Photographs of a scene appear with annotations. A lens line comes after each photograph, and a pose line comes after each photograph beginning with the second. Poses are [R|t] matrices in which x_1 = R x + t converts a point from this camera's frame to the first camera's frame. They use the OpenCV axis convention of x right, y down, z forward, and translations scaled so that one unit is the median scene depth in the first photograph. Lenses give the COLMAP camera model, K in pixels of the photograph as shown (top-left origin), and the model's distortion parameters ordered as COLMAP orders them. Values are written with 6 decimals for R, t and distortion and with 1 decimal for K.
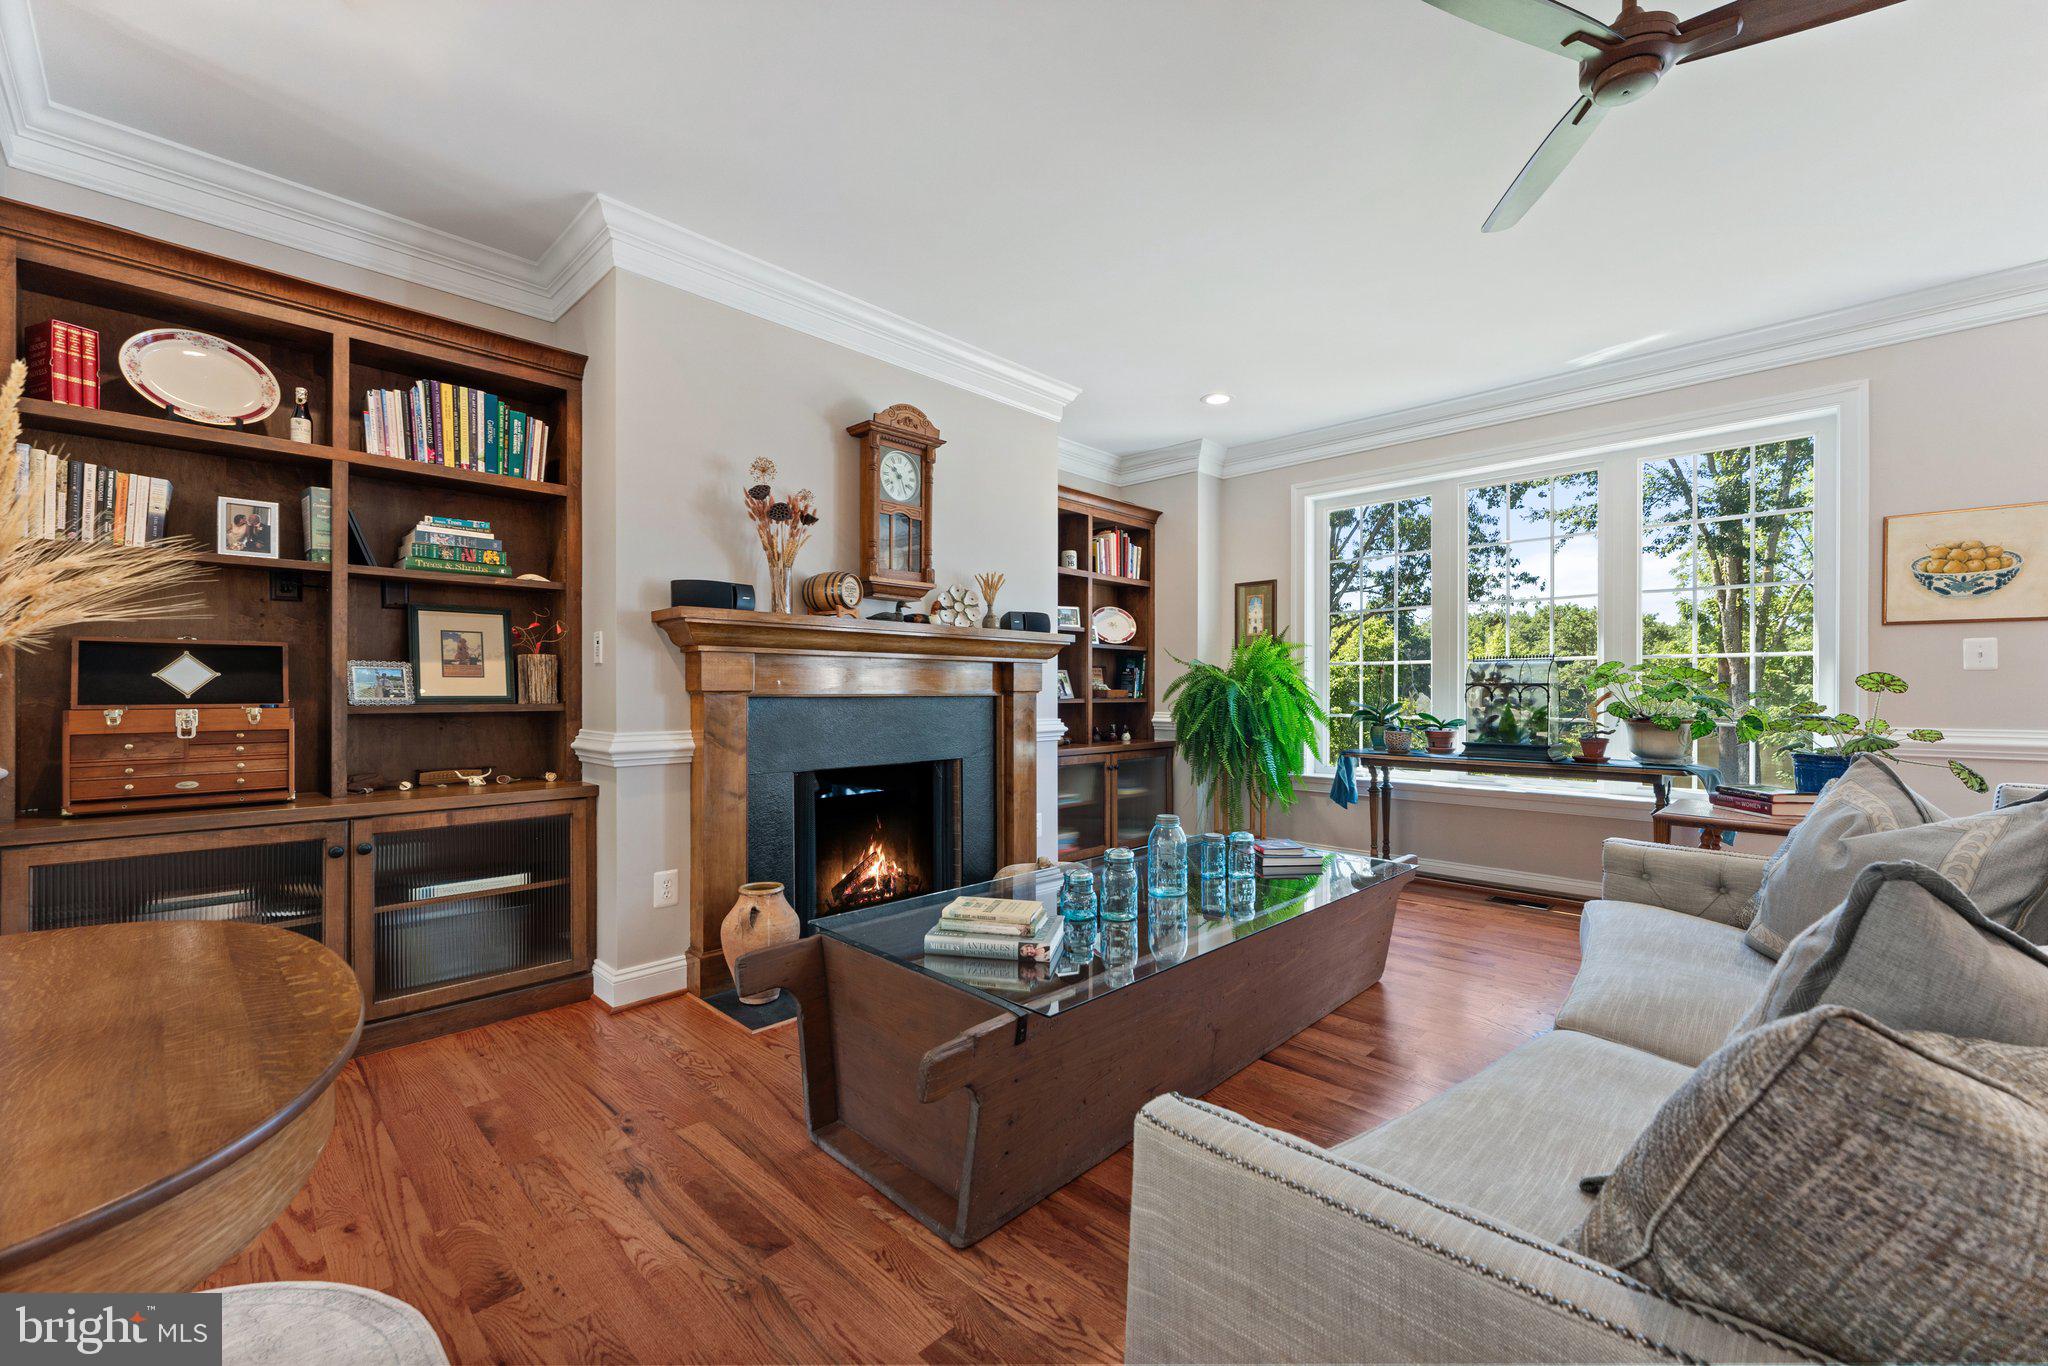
lens RADIAL K [[836.8, 0, 1027.3], [0, 836.8, 688.4], [0, 0, 1]] dist [0.001070, 0.000140]
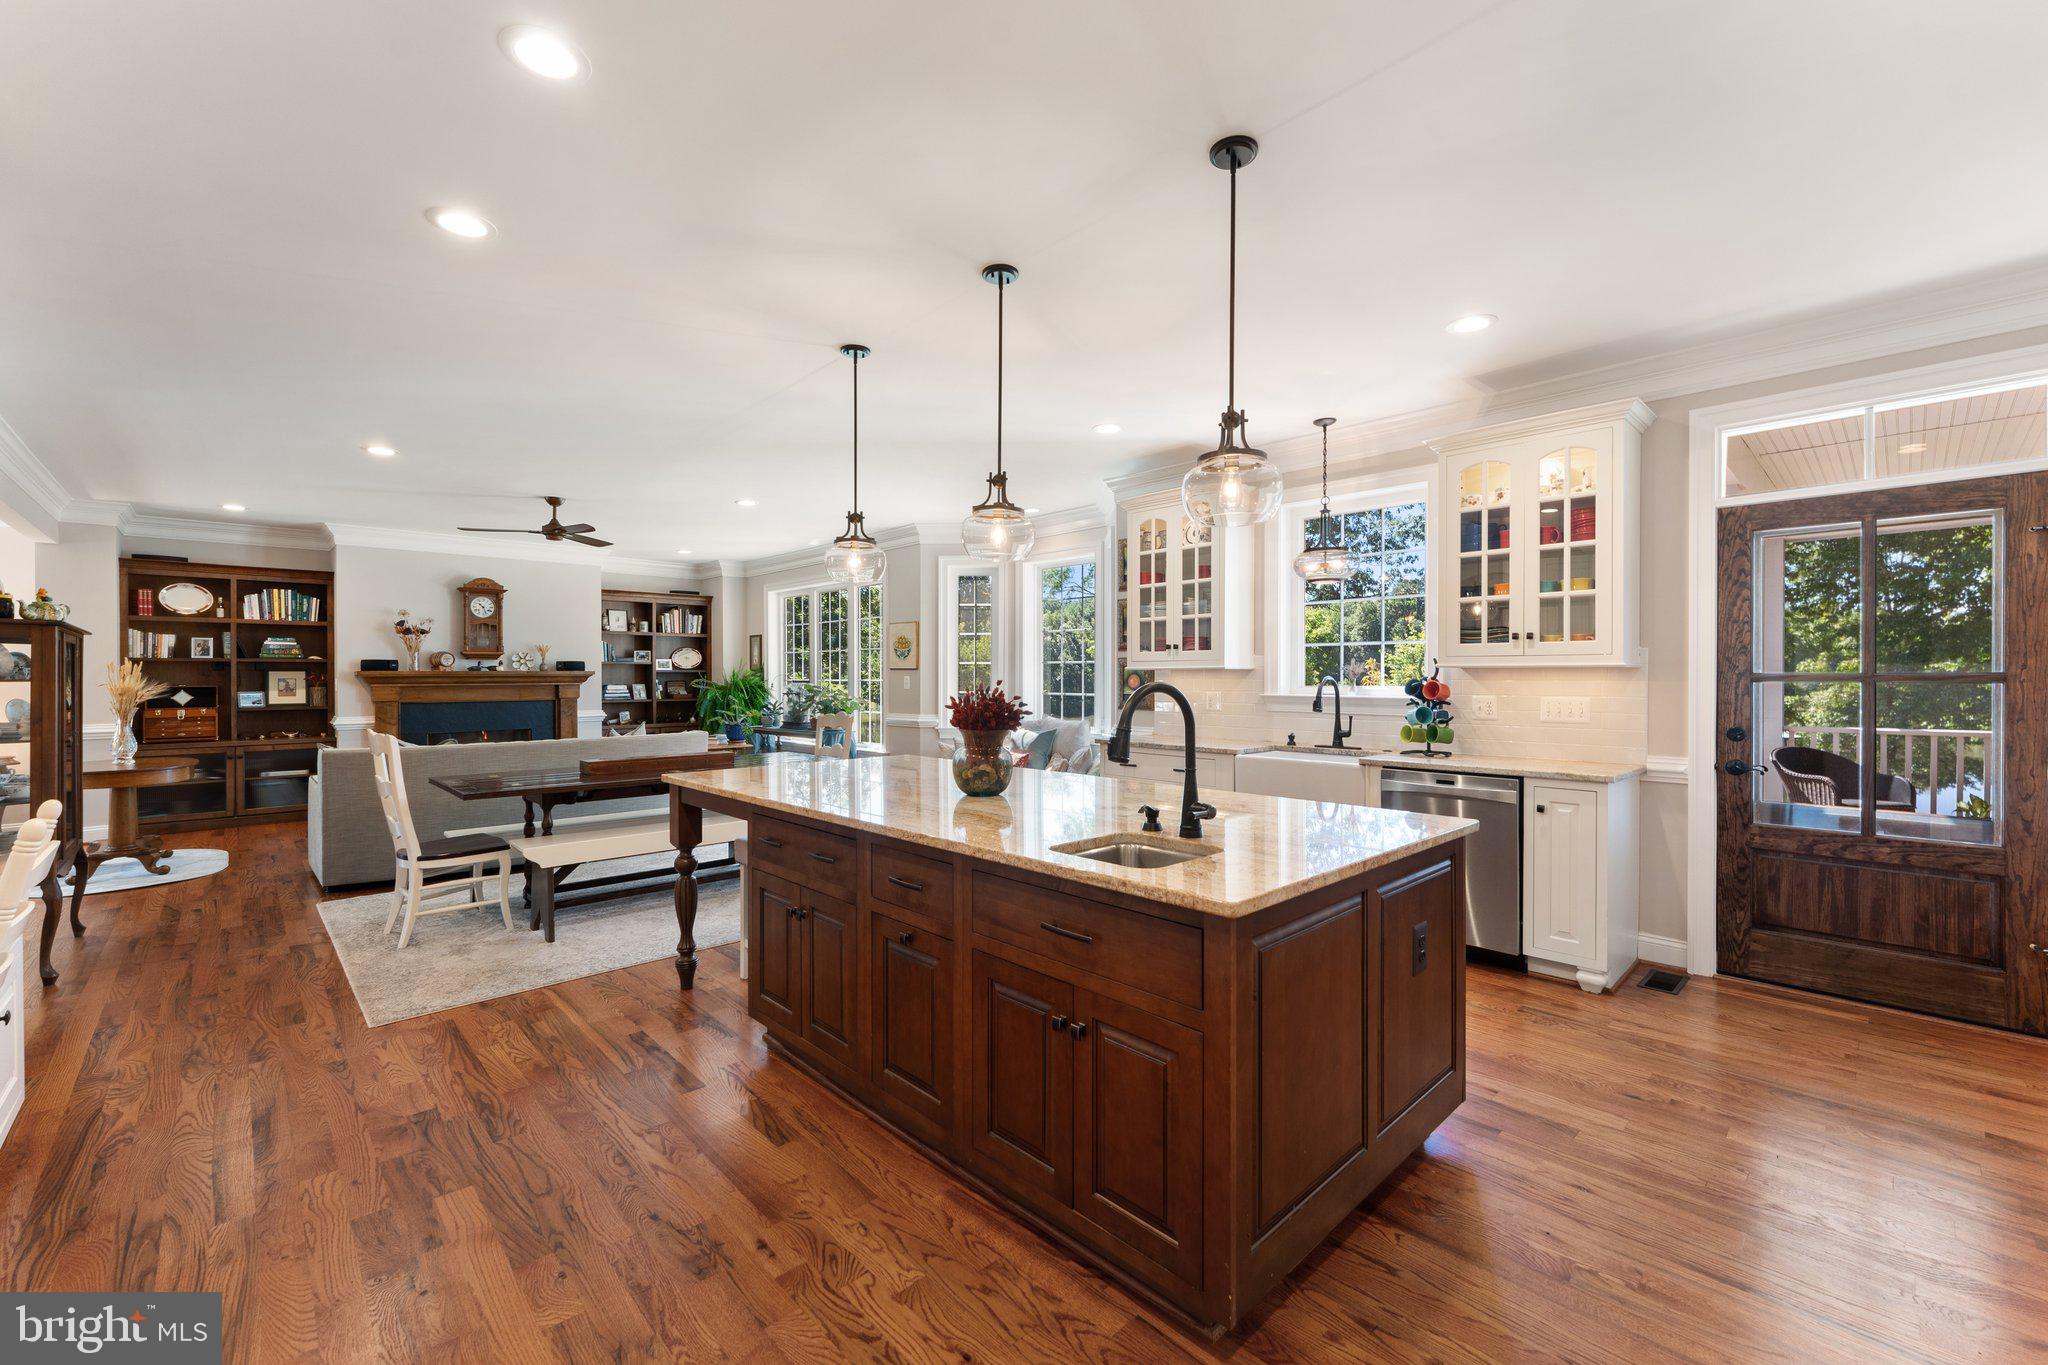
lens RADIAL K [[836.8, 0, 1020.6], [0, 836.8, 677.6], [0, 0, 1]] dist [0.001070, 0.000140]
pose [[0.998866, -0.003495, -0.047483, 1.778583], [0.003760, 0.999978, 0.005506, -0.078873], [0.047463, -0.005678, 0.998857, -1.541034]]
